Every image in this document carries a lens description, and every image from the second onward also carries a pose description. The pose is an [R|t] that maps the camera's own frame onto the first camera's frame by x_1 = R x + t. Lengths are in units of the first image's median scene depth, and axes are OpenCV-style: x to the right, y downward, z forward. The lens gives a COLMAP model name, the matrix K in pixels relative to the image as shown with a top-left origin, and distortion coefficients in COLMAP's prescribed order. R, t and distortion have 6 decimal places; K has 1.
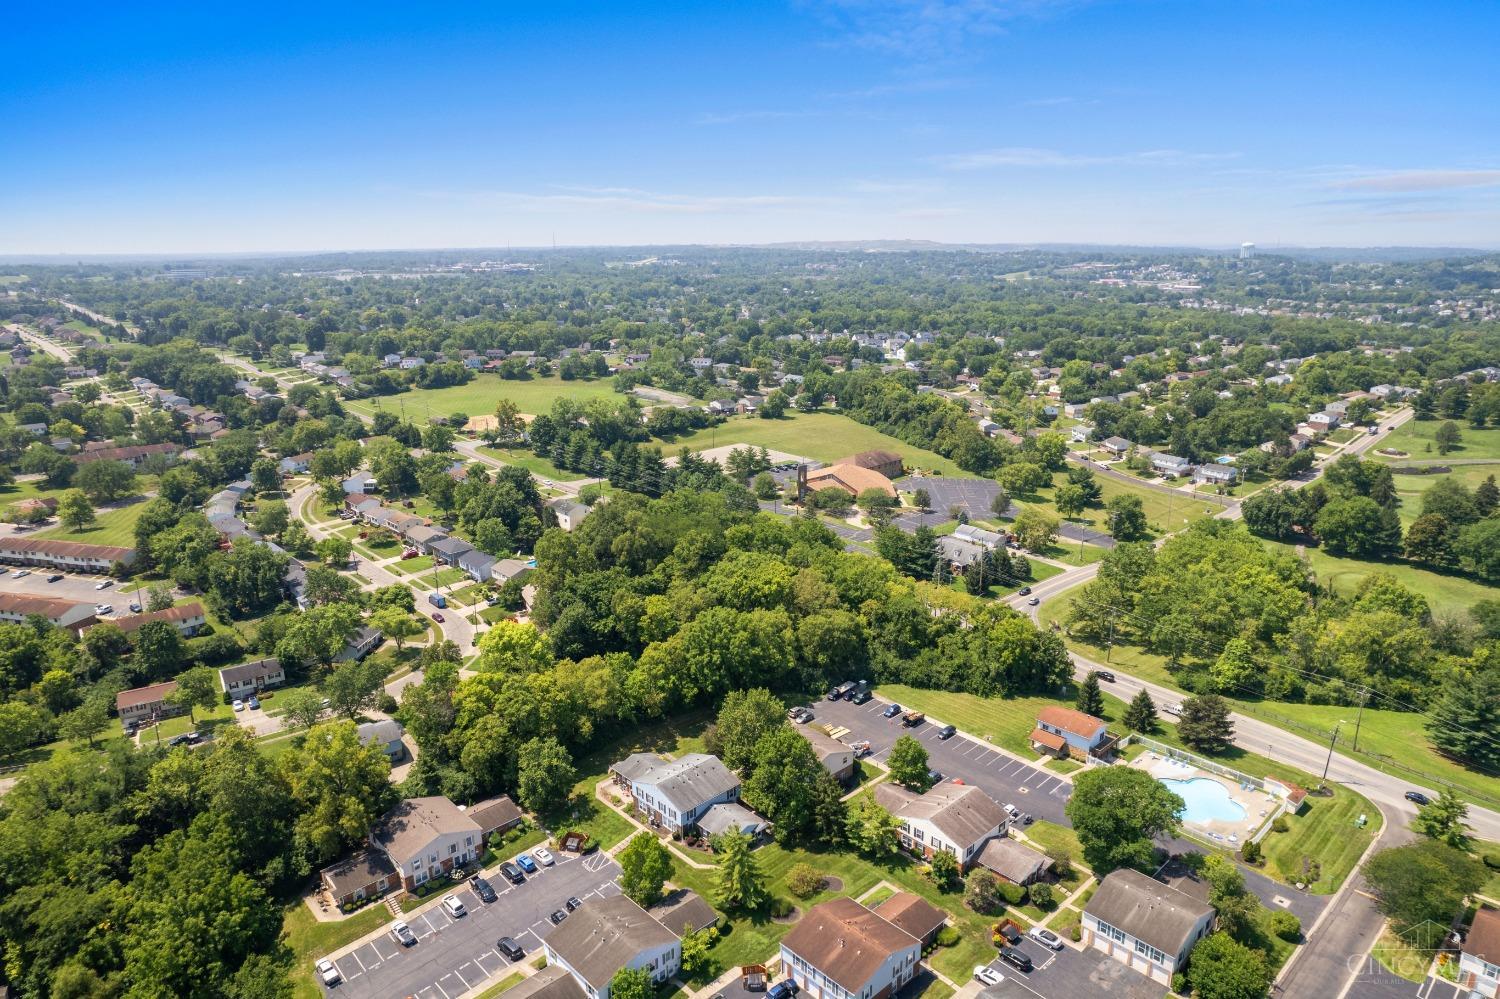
lens RADIAL K [[963.6, 0, 758.6], [0, 963.6, 498.2], [0, 0, 1]] dist [-0.071492, 0.065119]
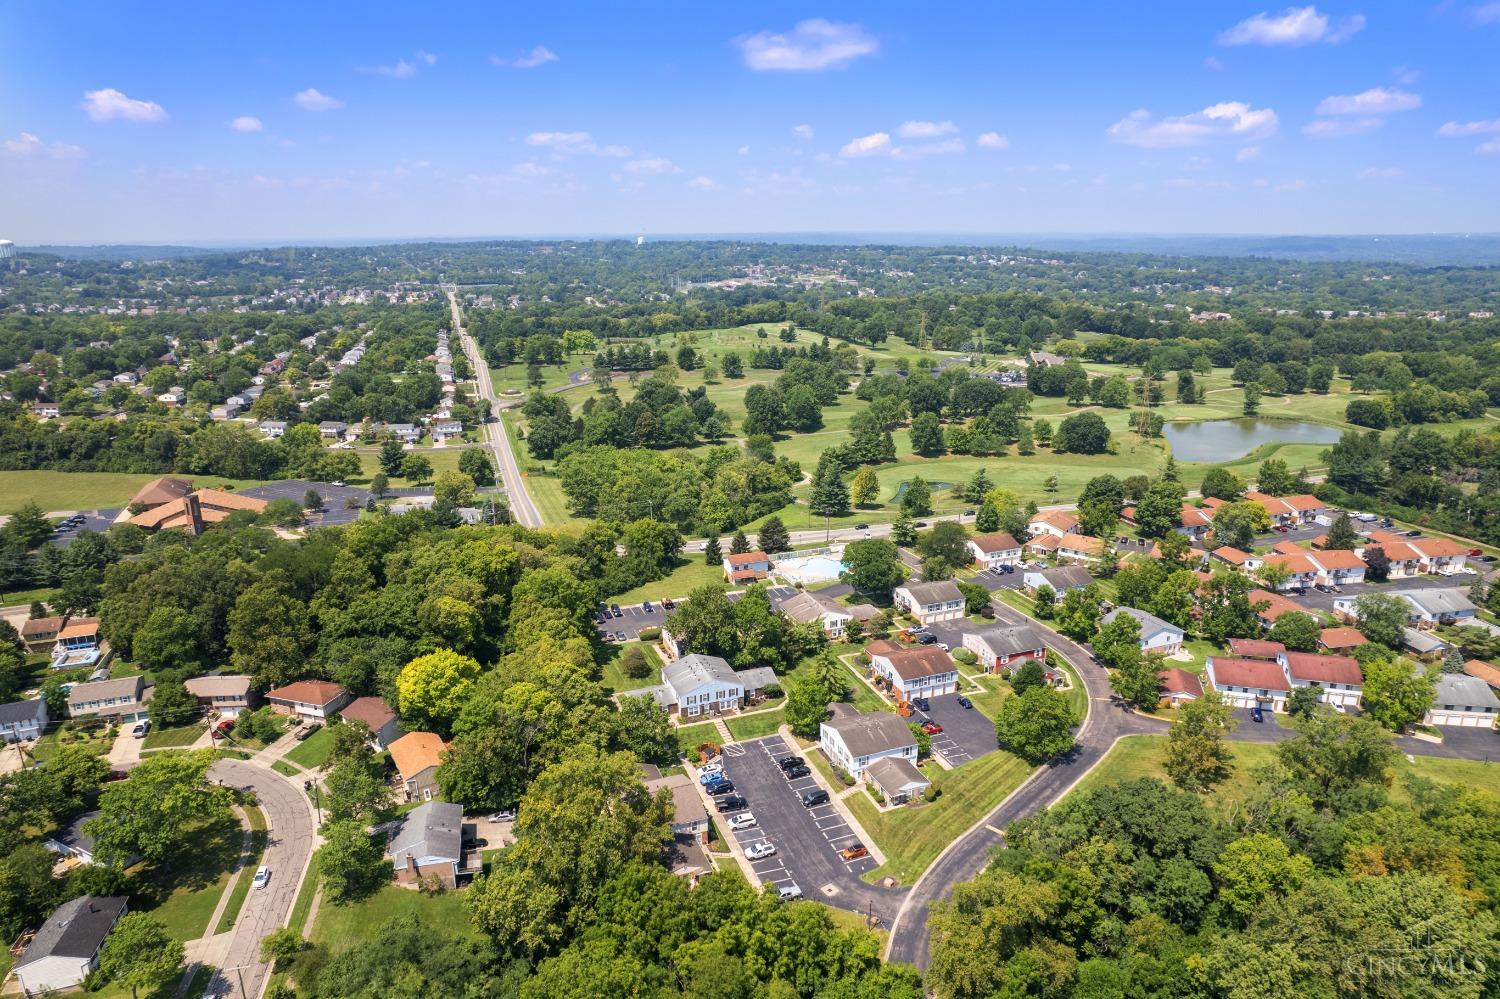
lens RADIAL K [[963.6, 0, 758.6], [0, 963.6, 498.2], [0, 0, 1]] dist [-0.071492, 0.065119]
pose [[0.376447, -0.243132, 0.893966, -1.057603], [0.243658, 0.956961, 0.157661, -0.088244], [-0.893822, 0.158471, 0.419486, 0.395873]]
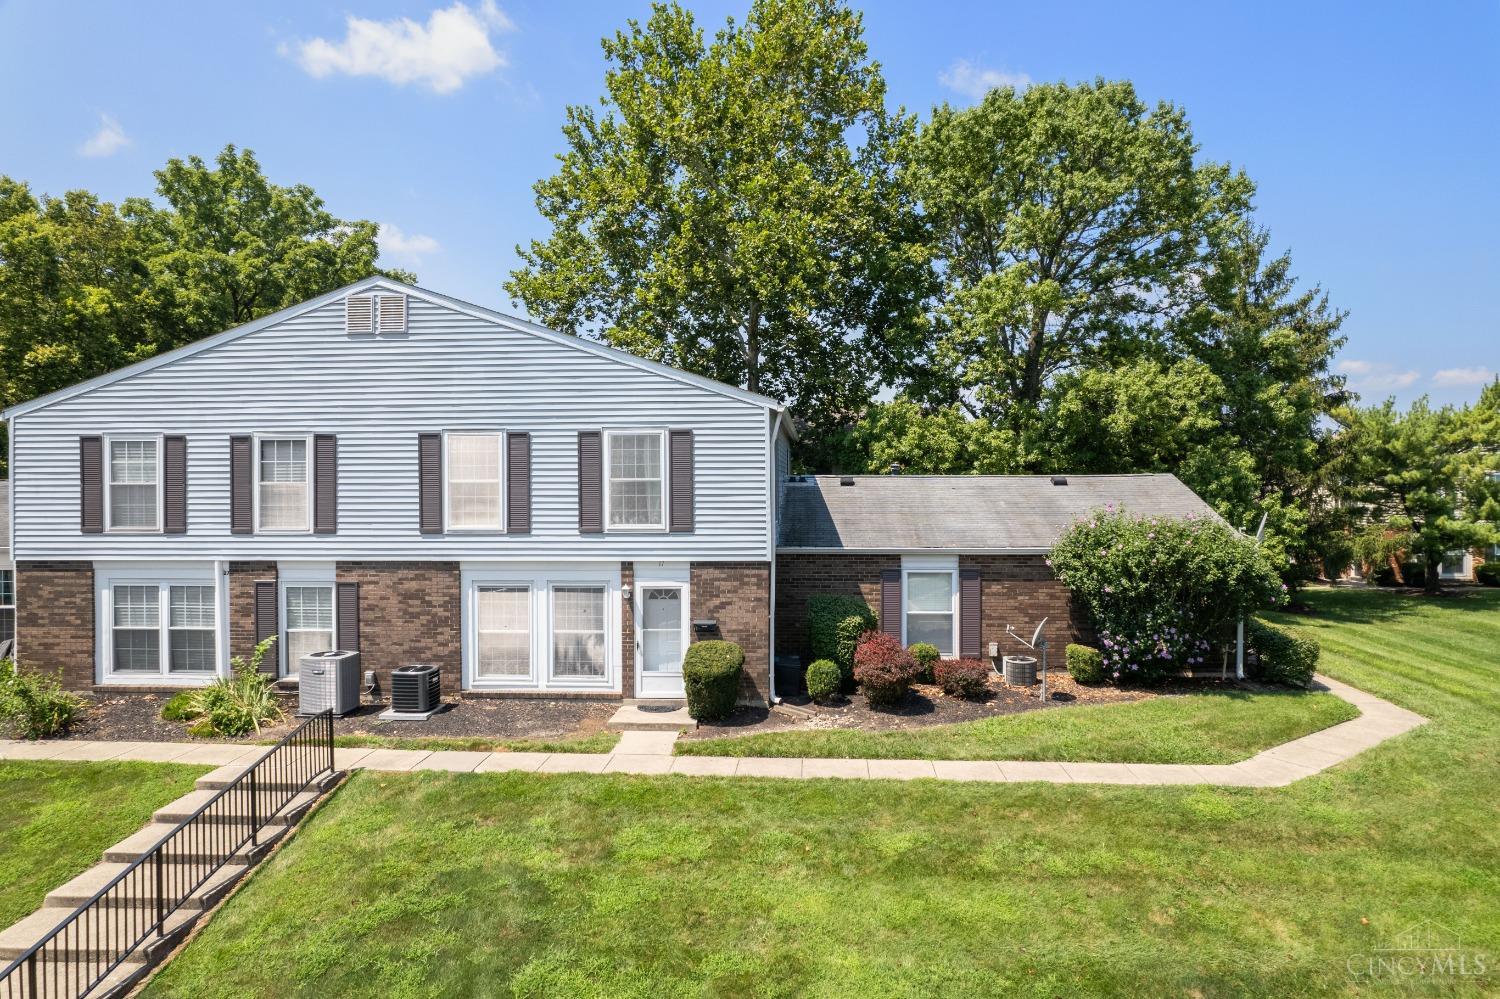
lens RADIAL K [[963.6, 0, 758.6], [0, 963.6, 498.2], [0, 0, 1]] dist [-0.071492, 0.065119]
pose [[0.731188, -0.004763, 0.682159, -0.141865], [0.175999, 0.967439, -0.181894, 0.334191], [-0.659081, 0.253059, 0.708219, 0.873673]]
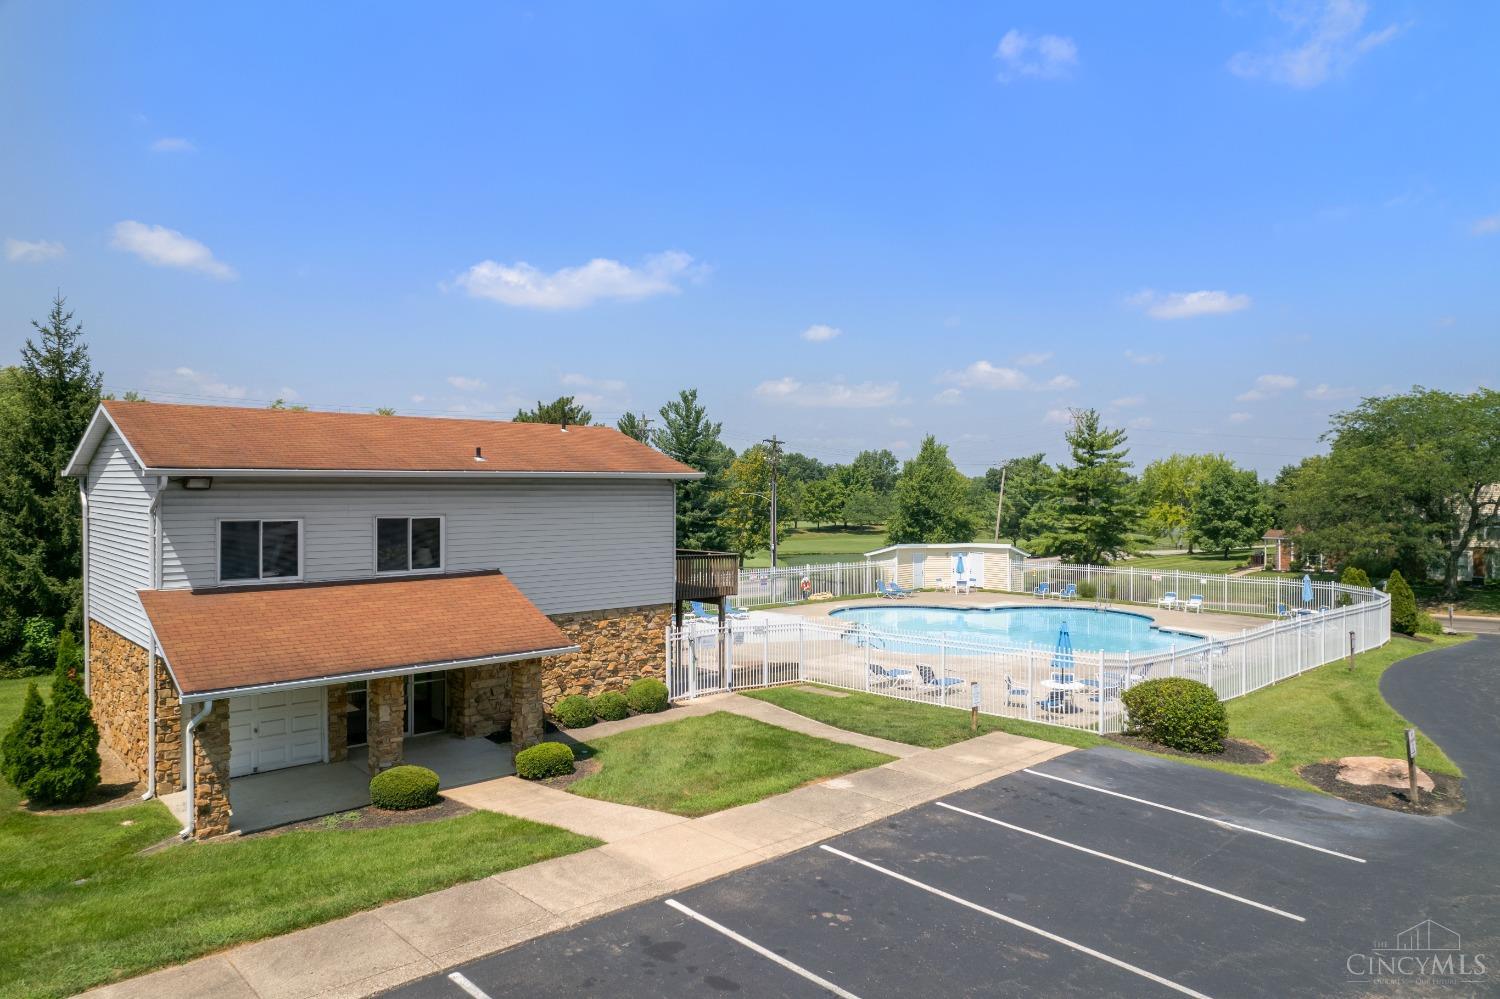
lens RADIAL K [[963.6, 0, 758.6], [0, 963.6, 498.2], [0, 0, 1]] dist [-0.071492, 0.065119]
pose [[0.007115, -0.006462, 0.999954, 0.235524], [0.257478, 0.966274, 0.004412, 0.275654], [-0.966258, 0.257435, 0.008539, 1.066996]]
